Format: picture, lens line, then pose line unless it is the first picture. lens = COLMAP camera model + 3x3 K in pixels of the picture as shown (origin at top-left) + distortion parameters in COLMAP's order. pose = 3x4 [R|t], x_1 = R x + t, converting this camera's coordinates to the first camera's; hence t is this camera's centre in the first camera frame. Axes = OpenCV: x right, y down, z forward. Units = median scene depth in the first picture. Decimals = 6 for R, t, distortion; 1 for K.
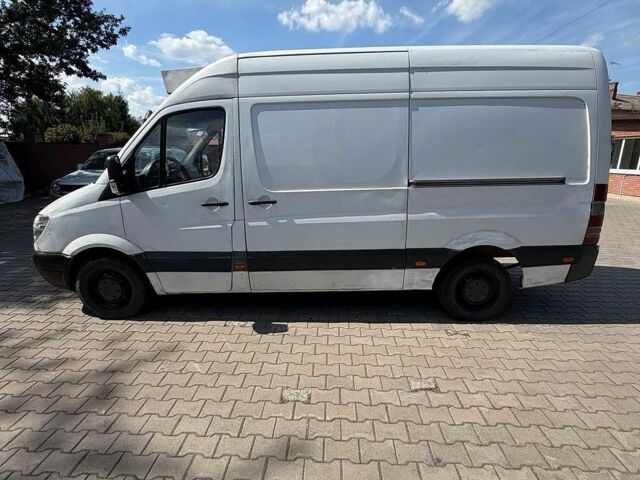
lens RADIAL K [[347.8, 0, 320.0], [0, 347.8, 240.0], [0, 0, 1]] dist [0.000719, 0.000288]
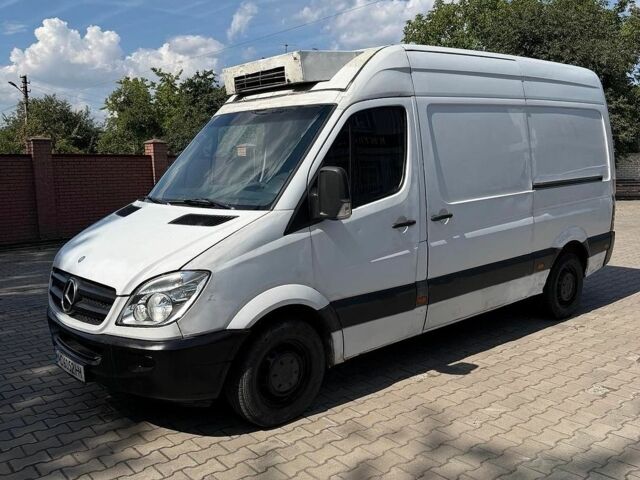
lens RADIAL K [[632.7, 0, 320.0], [0, 632.7, 240.0], [0, 0, 1]] dist [0.166968, -0.383047]
pose [[0.727268, -0.101777, 0.678765, -1.428073], [0.181821, 0.982182, -0.047541, -0.033160], [-0.661832, 0.157989, 0.732815, 0.068779]]
